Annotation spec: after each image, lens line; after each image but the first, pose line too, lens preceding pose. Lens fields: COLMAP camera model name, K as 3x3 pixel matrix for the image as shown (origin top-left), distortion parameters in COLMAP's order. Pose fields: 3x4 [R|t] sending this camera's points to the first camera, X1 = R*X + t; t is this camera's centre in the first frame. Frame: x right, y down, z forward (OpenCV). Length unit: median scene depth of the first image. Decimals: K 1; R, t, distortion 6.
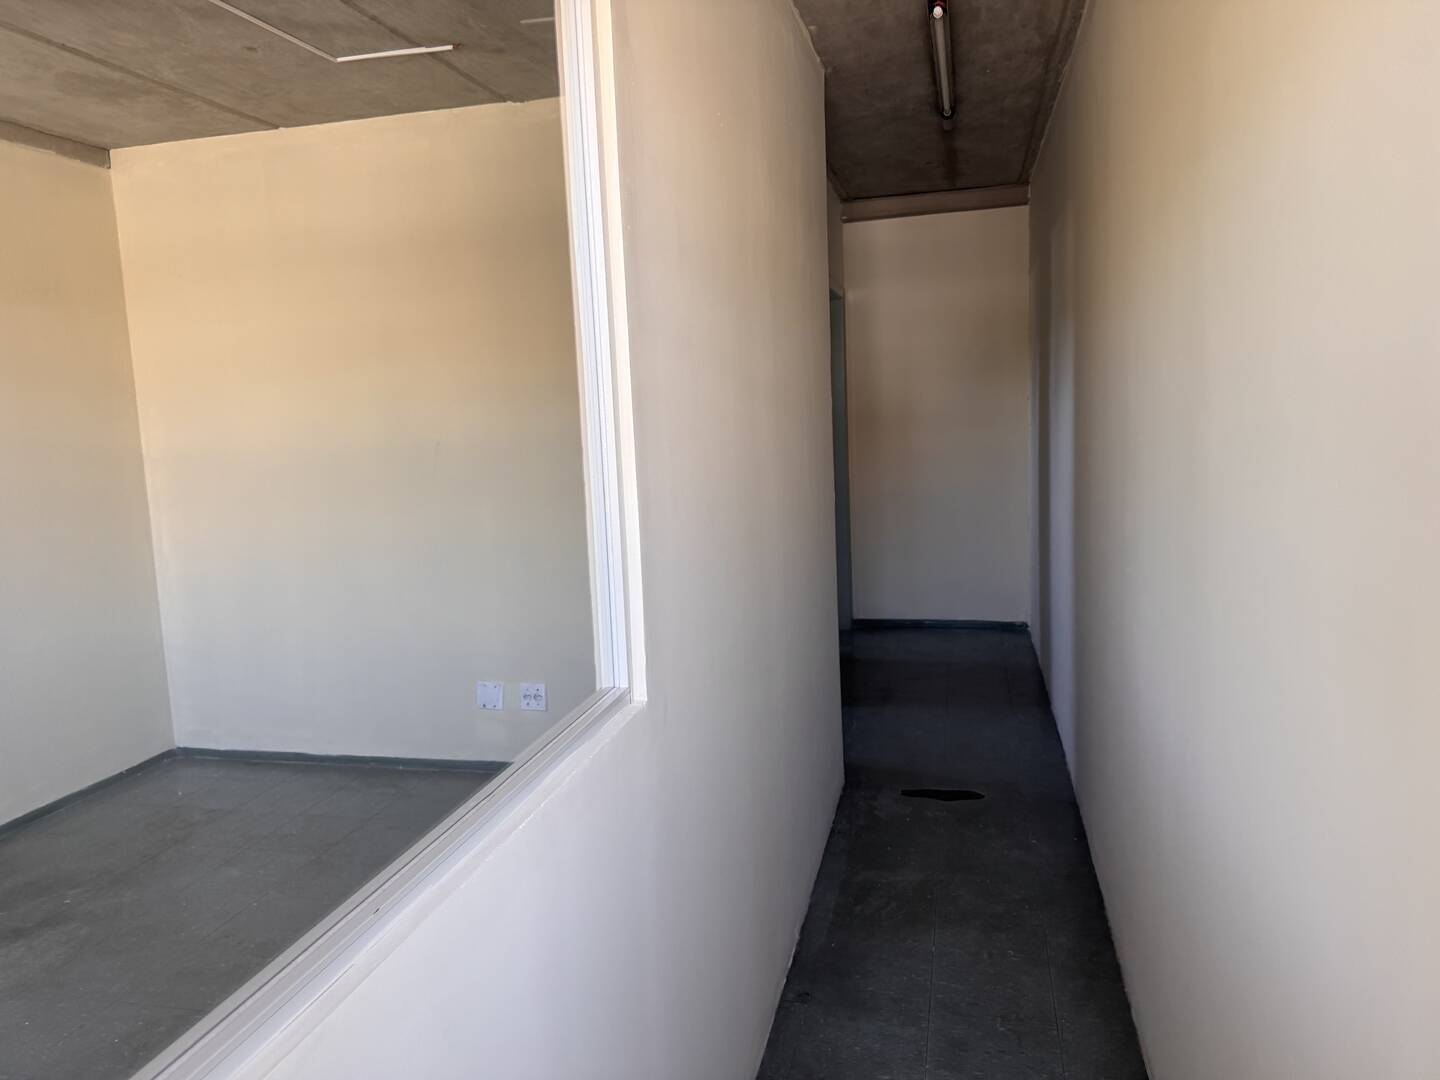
lens RADIAL K [[1024.6, 0, 722.7], [0, 1024.6, 540.1], [0, 0, 1]] dist [-0.008279, -0.010968]
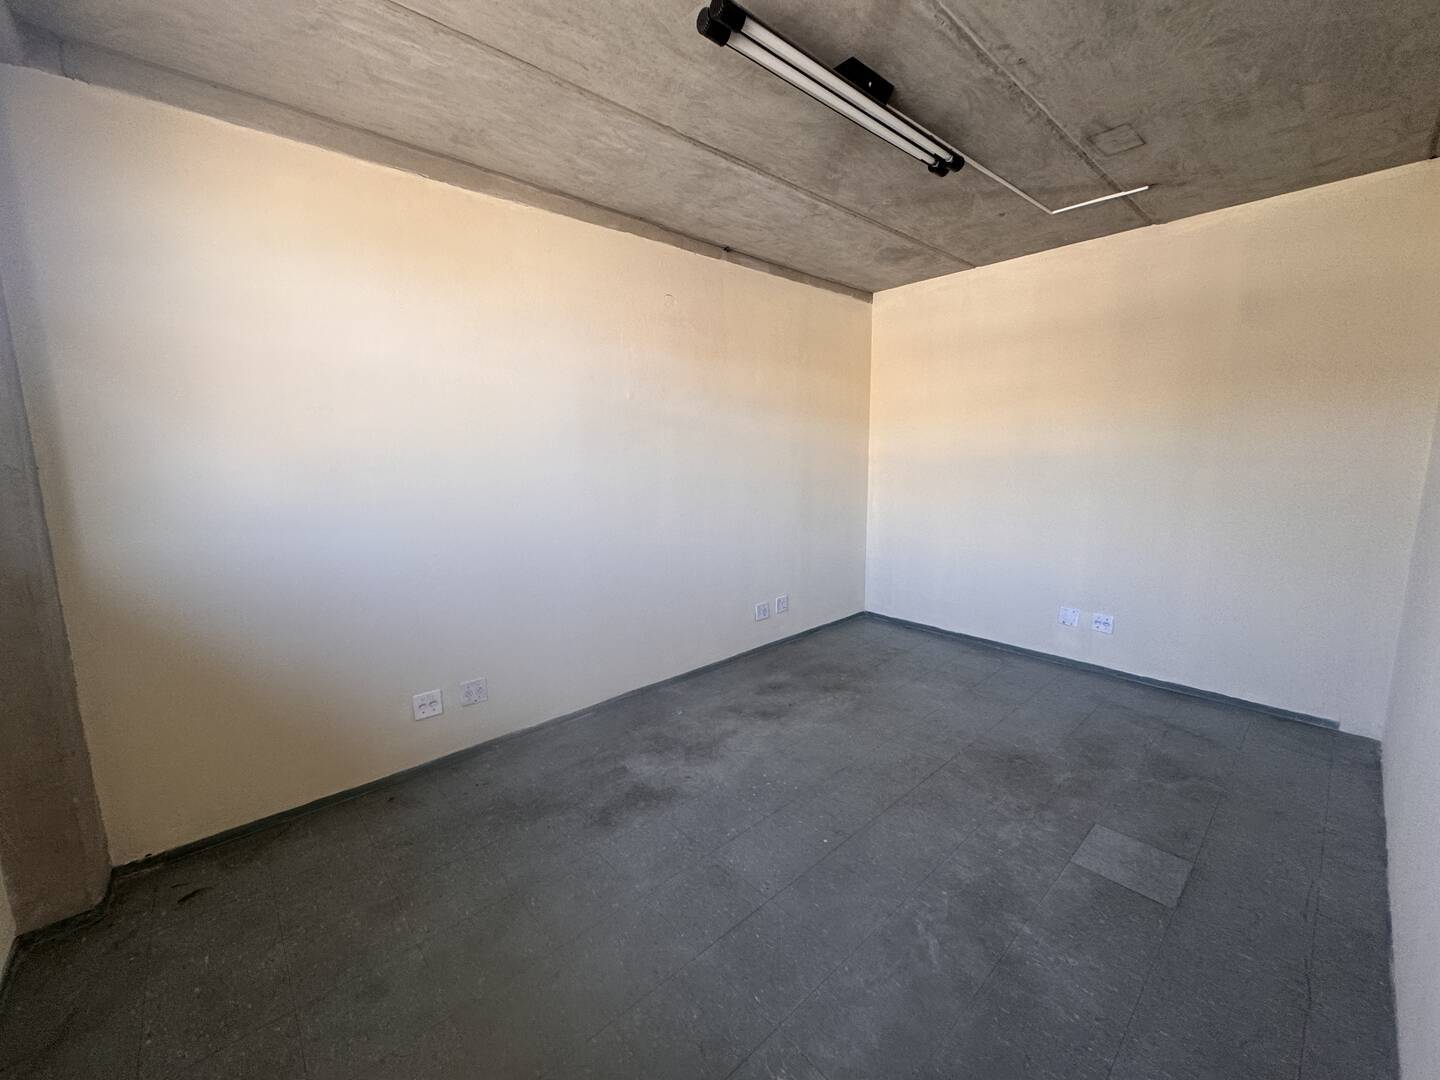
lens RADIAL K [[574.4, 0, 717.6], [0, 574.4, 535.2], [0, 0, 1]] dist [-0.002034, -0.000141]
pose [[0.809133, 0.116539, -0.575954, -0.186527], [-0.097260, 0.993178, 0.064324, 0.024923], [0.579521, 0.003971, 0.814948, -0.038668]]
